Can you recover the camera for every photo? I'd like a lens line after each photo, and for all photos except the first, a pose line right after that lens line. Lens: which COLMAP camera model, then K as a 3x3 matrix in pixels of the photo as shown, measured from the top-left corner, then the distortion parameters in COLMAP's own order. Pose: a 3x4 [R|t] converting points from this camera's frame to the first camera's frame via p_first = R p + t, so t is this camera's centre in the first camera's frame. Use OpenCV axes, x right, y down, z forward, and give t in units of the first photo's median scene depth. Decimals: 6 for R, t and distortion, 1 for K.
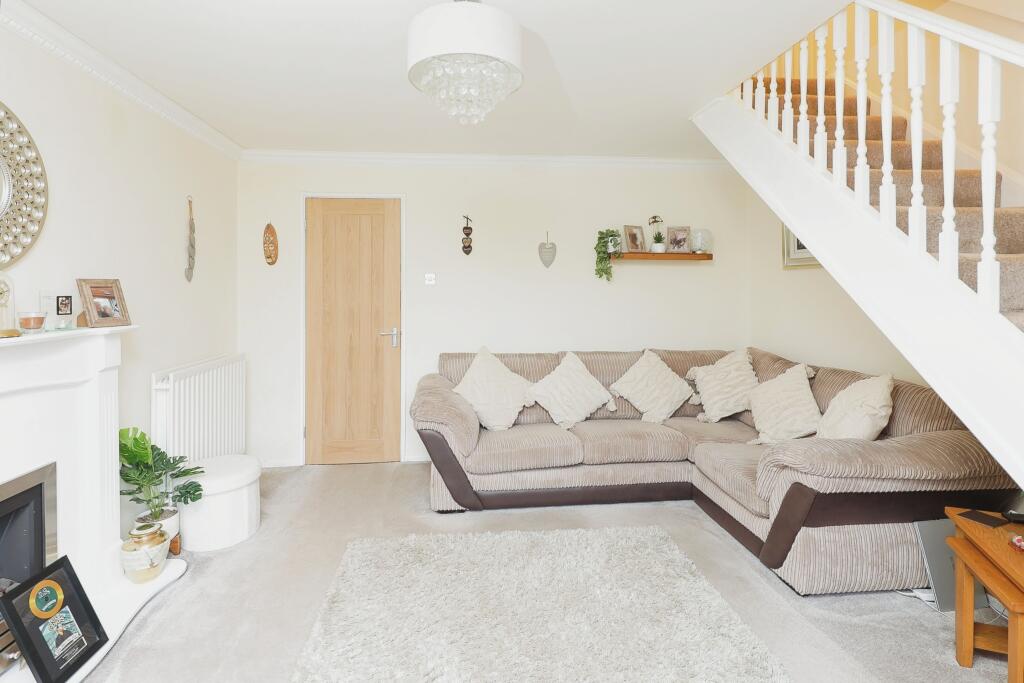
lens RADIAL K [[497.1, 0, 509.1], [0, 497.1, 298.7], [0, 0, 1]] dist [0.002886, -0.006342]
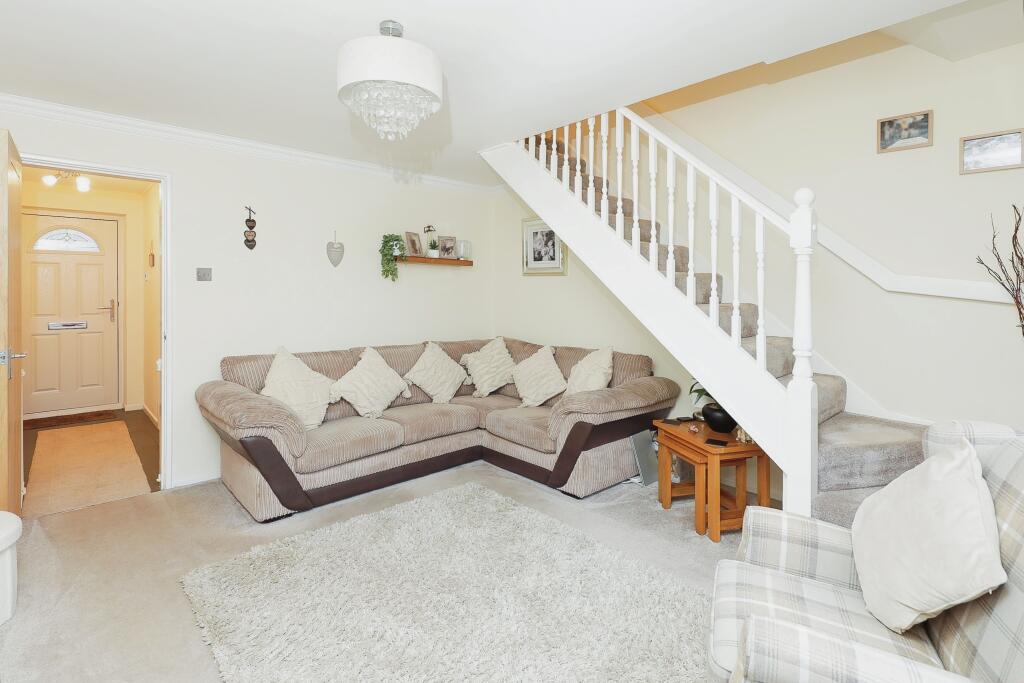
lens RADIAL K [[497.1, 0, 509.1], [0, 497.1, 298.7], [0, 0, 1]] dist [0.002886, -0.006342]
pose [[0.796791, 0.001950, 0.604252, -0.312435], [-0.001842, 0.999998, -0.000799, 0.003678], [-0.604252, -0.000476, 0.796793, -0.031731]]
